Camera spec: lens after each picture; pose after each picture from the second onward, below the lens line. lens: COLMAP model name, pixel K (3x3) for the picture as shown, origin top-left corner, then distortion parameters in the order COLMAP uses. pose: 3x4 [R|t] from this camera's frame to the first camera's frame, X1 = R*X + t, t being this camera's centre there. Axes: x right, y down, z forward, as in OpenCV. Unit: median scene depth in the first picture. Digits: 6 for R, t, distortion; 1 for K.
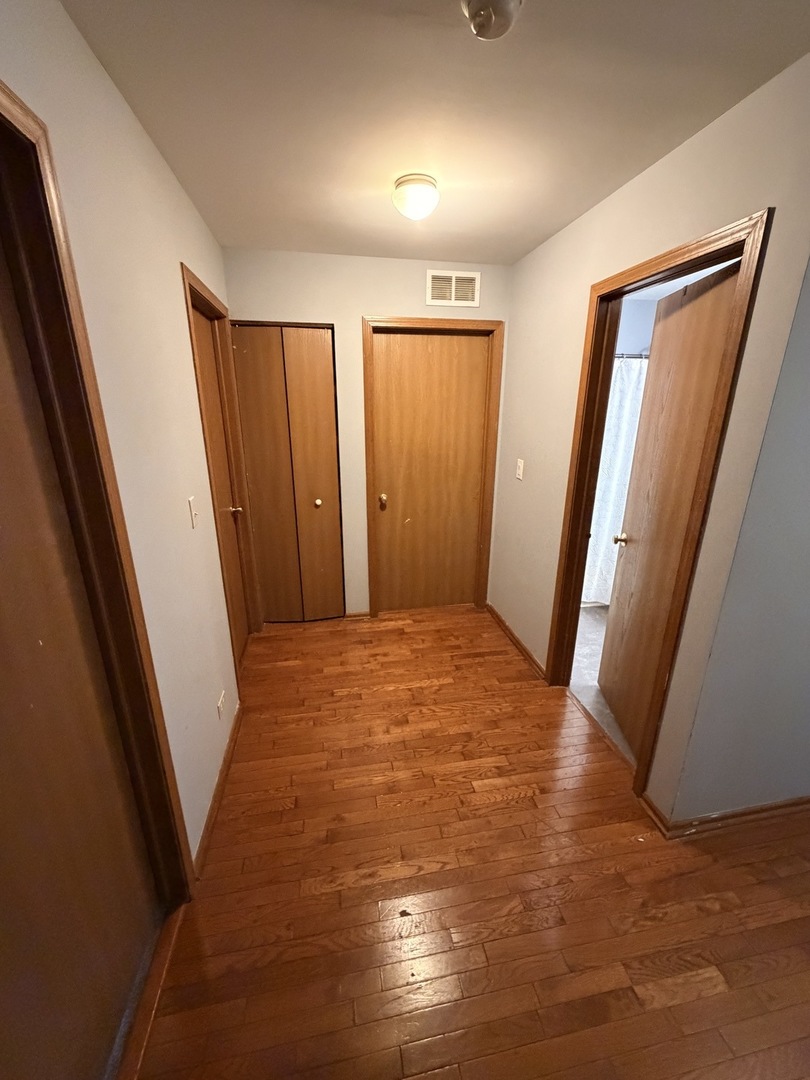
lens RADIAL K [[431.1, 0, 404.9], [0, 431.1, 537.6], [0, 0, 1]] dist [-0.001690, -0.000187]
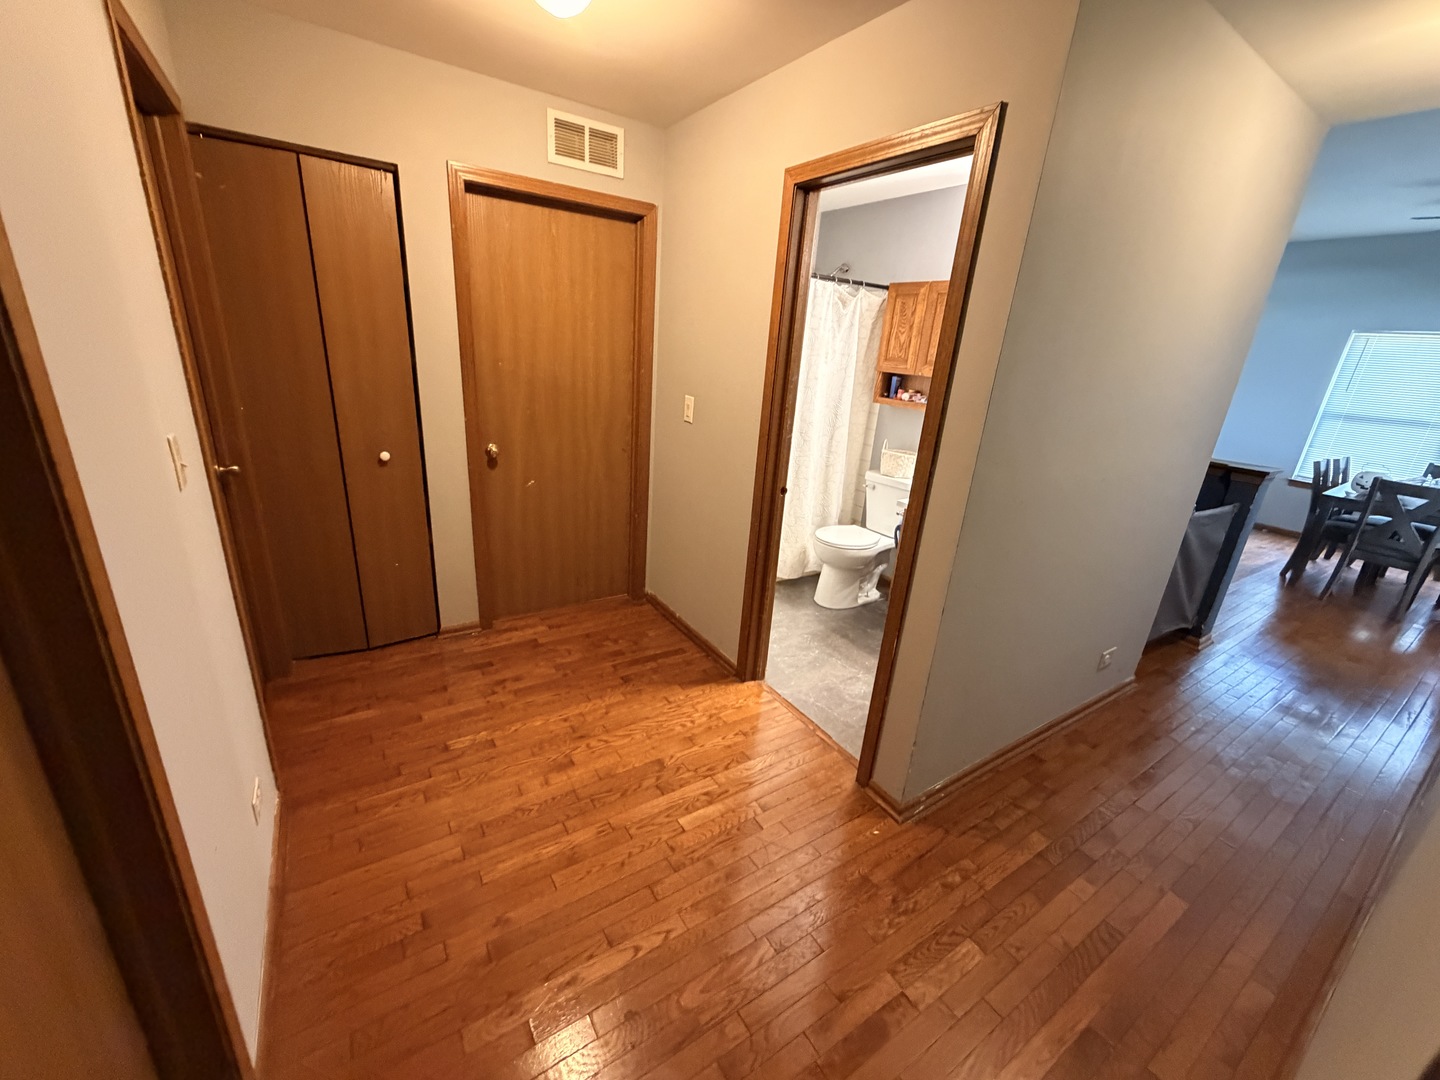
lens RADIAL K [[574.8, 0, 719.9], [0, 574.8, 539.7], [0, 0, 1]] dist [-0.001690, -0.000187]
pose [[0.919833, -0.067264, 0.386500, -0.109037], [0.050703, 0.997312, 0.052897, 0.024769], [-0.389019, -0.029059, 0.920771, 0.051281]]
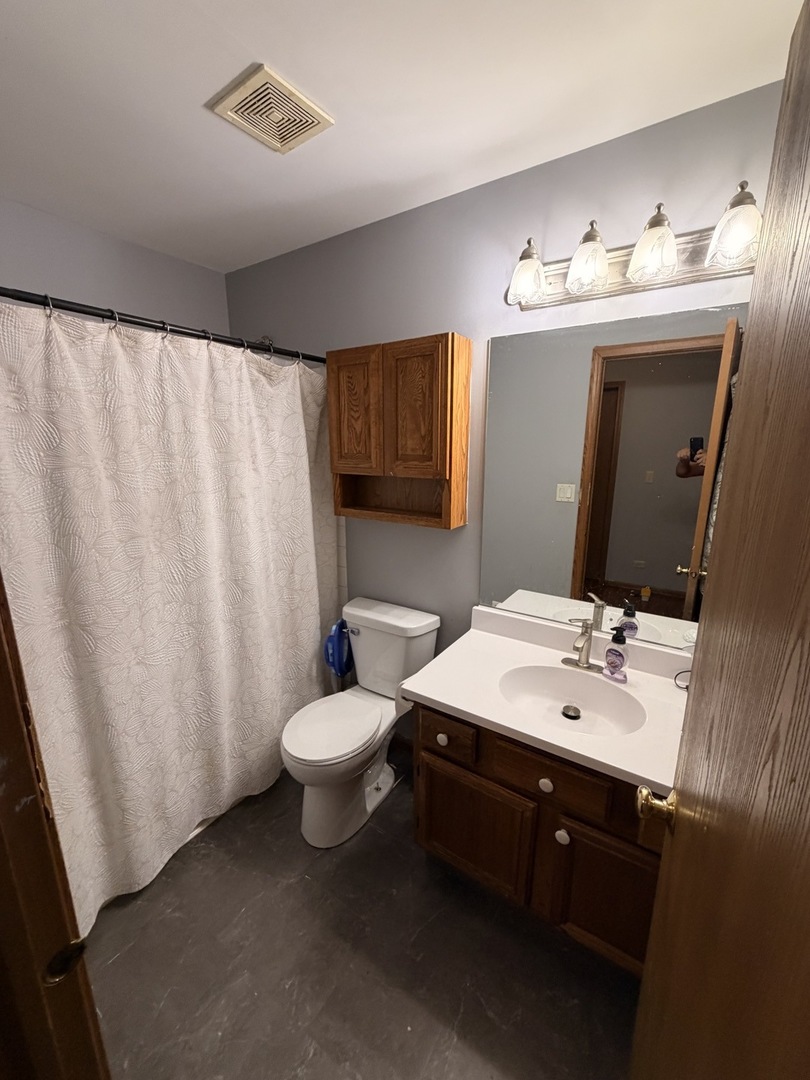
lens RADIAL K [[431.1, 0, 402.3], [0, 431.1, 538.2], [0, 0, 1]] dist [-0.001690, -0.000187]
pose [[0.704395, -0.162623, 0.690929, 0.409055], [0.220216, 0.975438, 0.005080, -0.177274], [-0.674784, 0.148575, 0.722905, 0.650873]]
